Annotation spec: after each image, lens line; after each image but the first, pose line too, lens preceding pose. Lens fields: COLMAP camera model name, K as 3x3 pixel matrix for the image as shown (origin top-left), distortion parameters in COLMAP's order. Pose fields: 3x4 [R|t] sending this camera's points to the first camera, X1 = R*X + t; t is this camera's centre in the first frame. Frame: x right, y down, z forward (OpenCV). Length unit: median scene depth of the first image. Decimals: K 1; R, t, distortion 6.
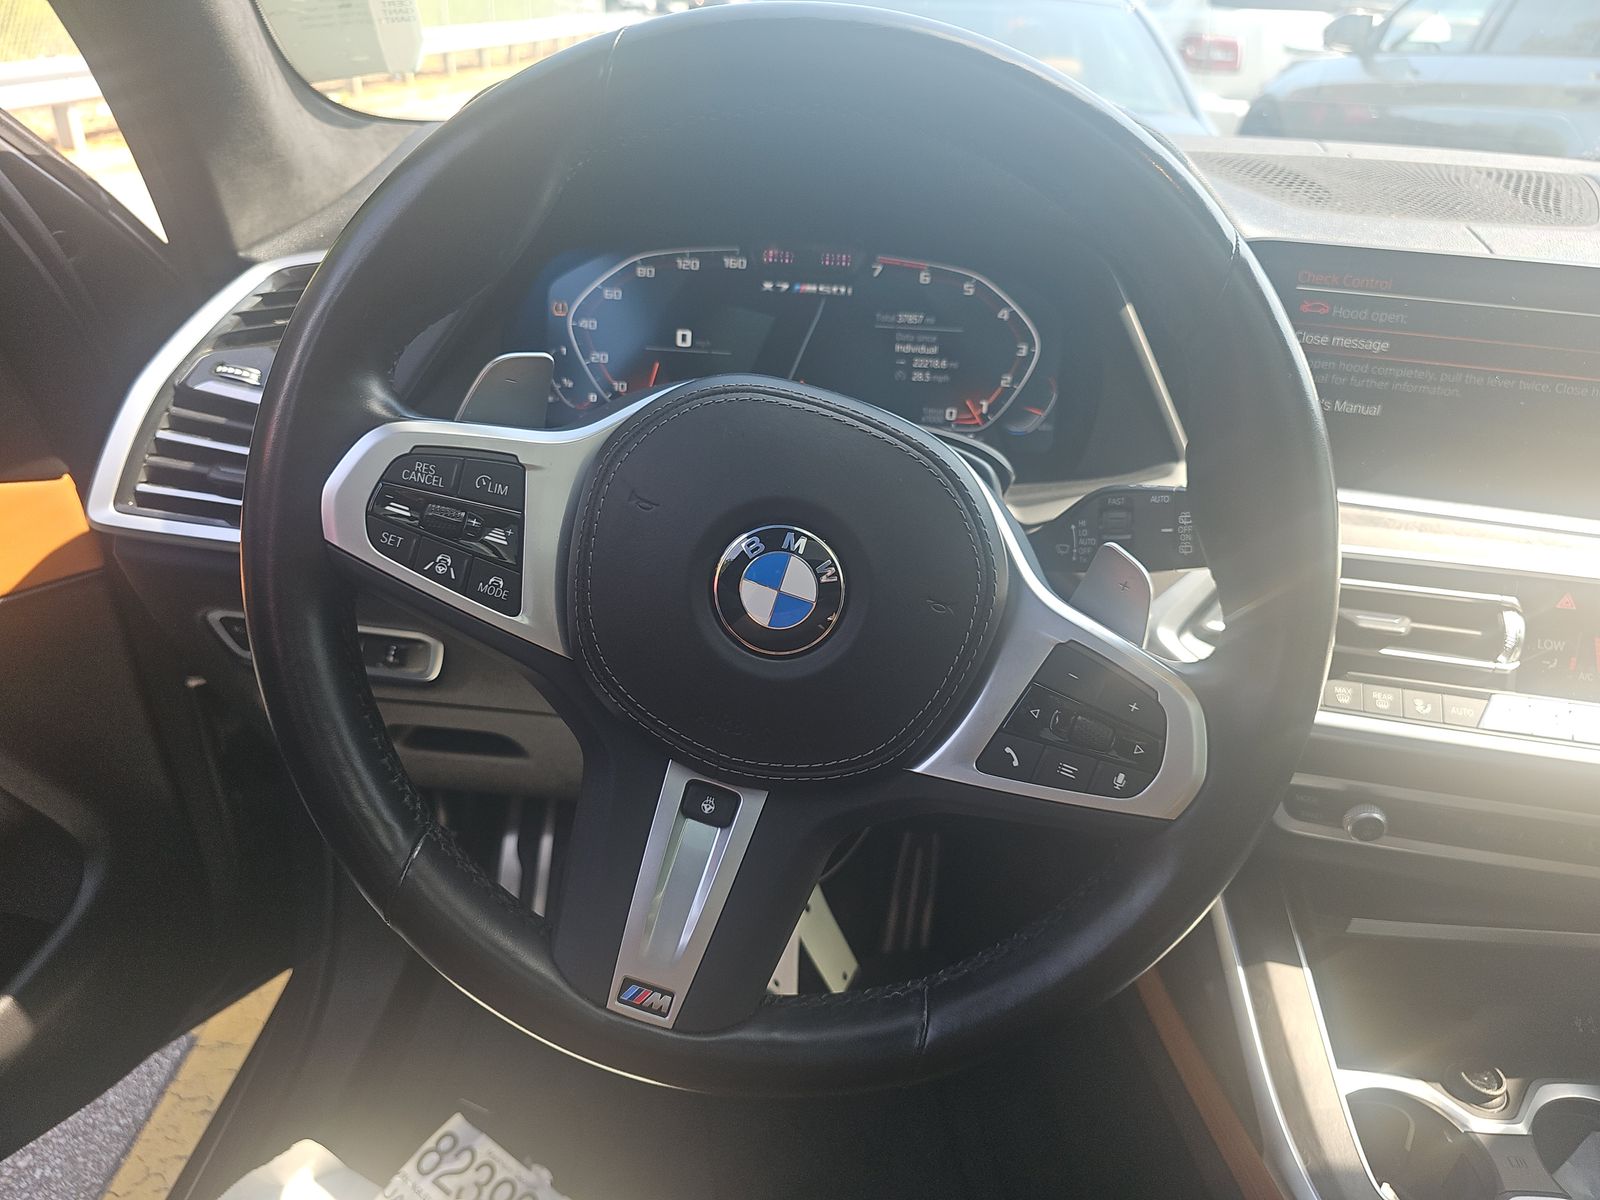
lens RADIAL K [[1065.6, 0, 796.7], [0, 1065.6, 596.1], [0, 0, 1]] dist [0.030809, -0.041375]
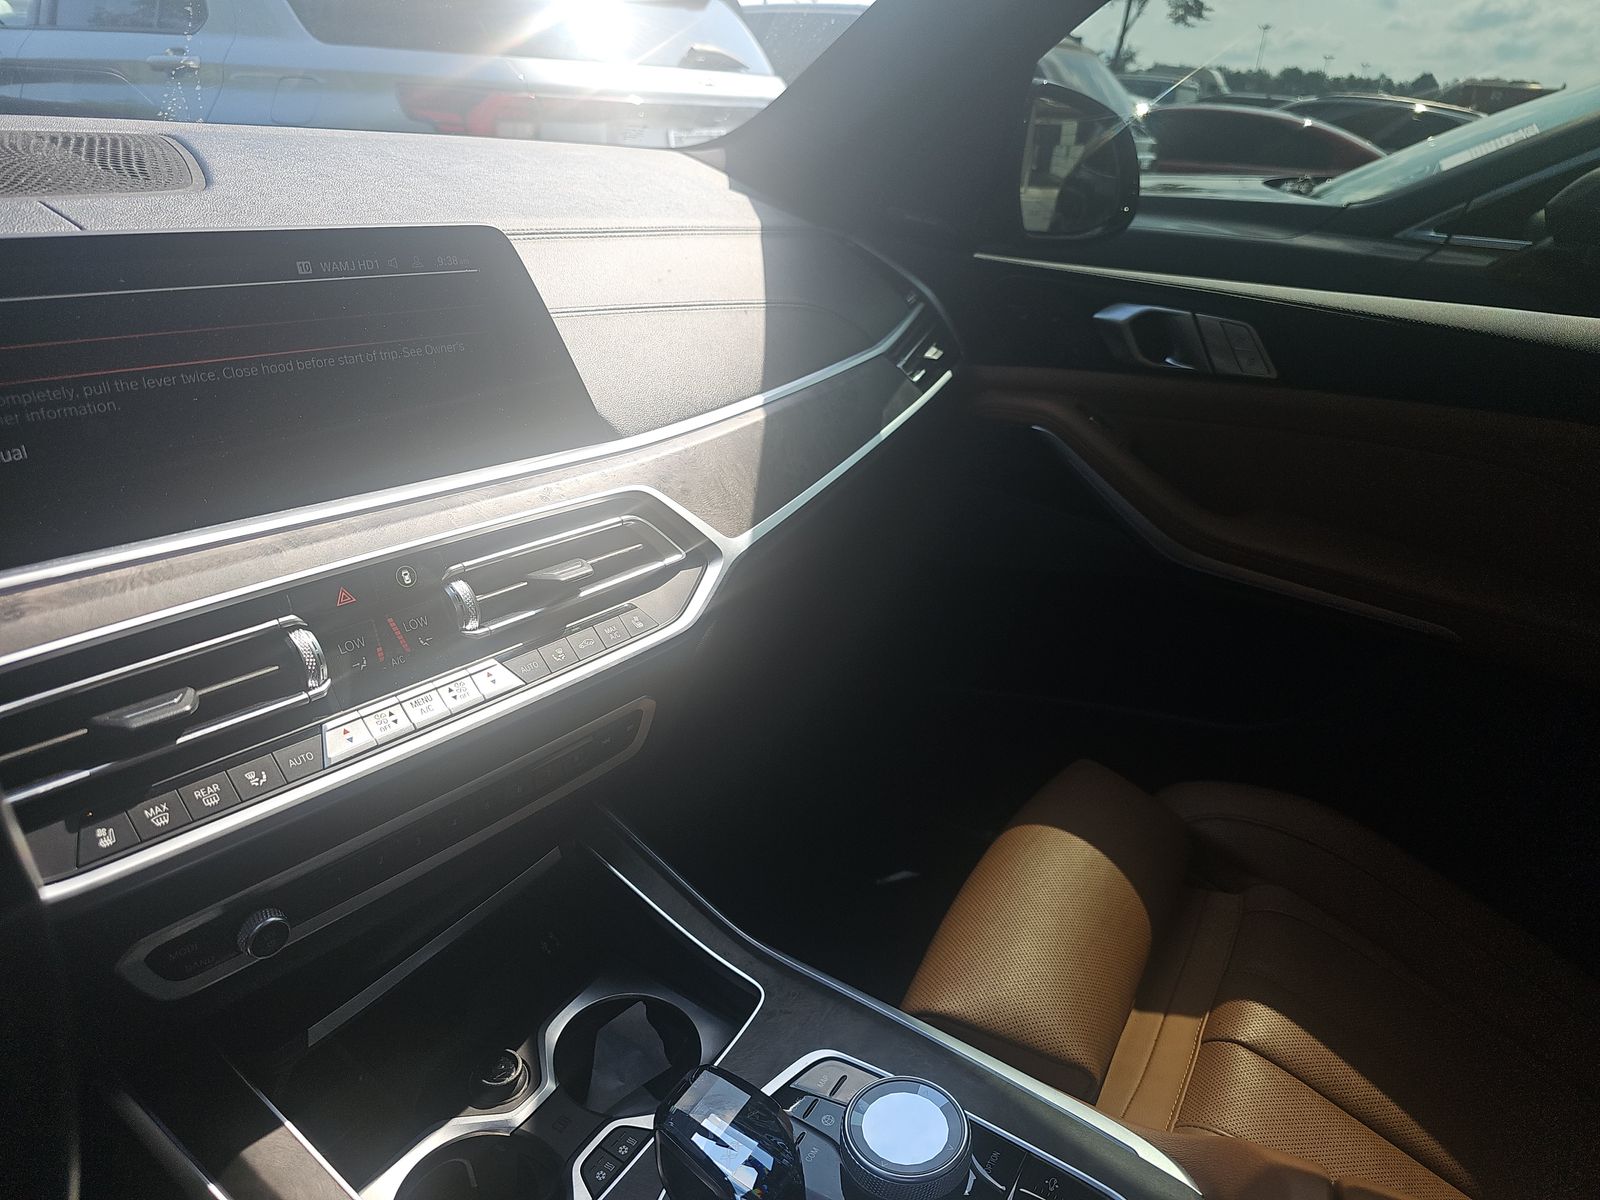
lens RADIAL K [[1065.6, 0, 796.7], [0, 1065.6, 596.1], [0, 0, 1]] dist [0.030809, -0.041375]
pose [[0.484276, -0.371598, 0.792081, 0.194251], [0.362121, 0.909269, 0.205176, -0.044372], [-0.796458, 0.187468, 0.574901, 0.179265]]
